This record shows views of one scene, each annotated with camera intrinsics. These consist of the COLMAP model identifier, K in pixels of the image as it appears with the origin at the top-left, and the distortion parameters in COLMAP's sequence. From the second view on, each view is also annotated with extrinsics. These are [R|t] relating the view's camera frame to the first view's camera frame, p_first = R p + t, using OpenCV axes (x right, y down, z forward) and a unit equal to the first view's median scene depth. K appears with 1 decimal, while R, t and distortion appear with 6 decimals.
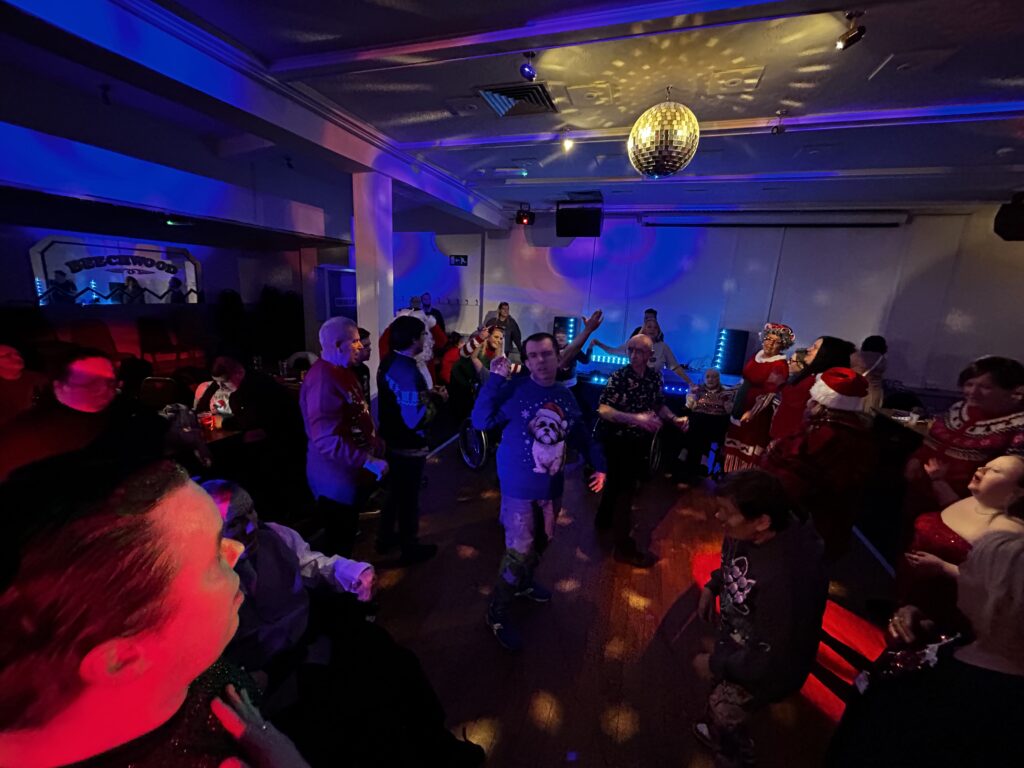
lens RADIAL K [[410.6, 0, 509.5], [0, 410.6, 389.7], [0, 0, 1]] dist [-0.002173, 0.000049]
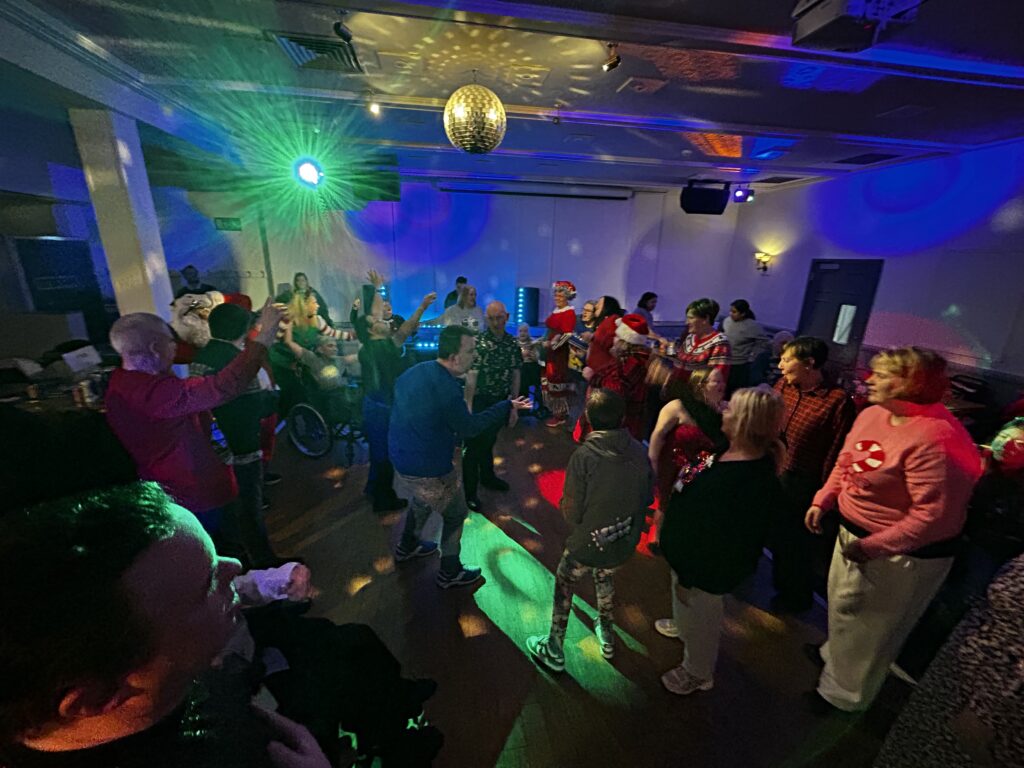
lens RADIAL K [[410.6, 0, 510.1], [0, 410.6, 386.4], [0, 0, 1]] dist [-0.002173, 0.000049]
pose [[0.879110, -0.171830, 0.444568, -0.123865], [0.135963, 0.984406, 0.111623, -0.013762], [-0.456815, -0.037684, 0.888763, -0.036502]]
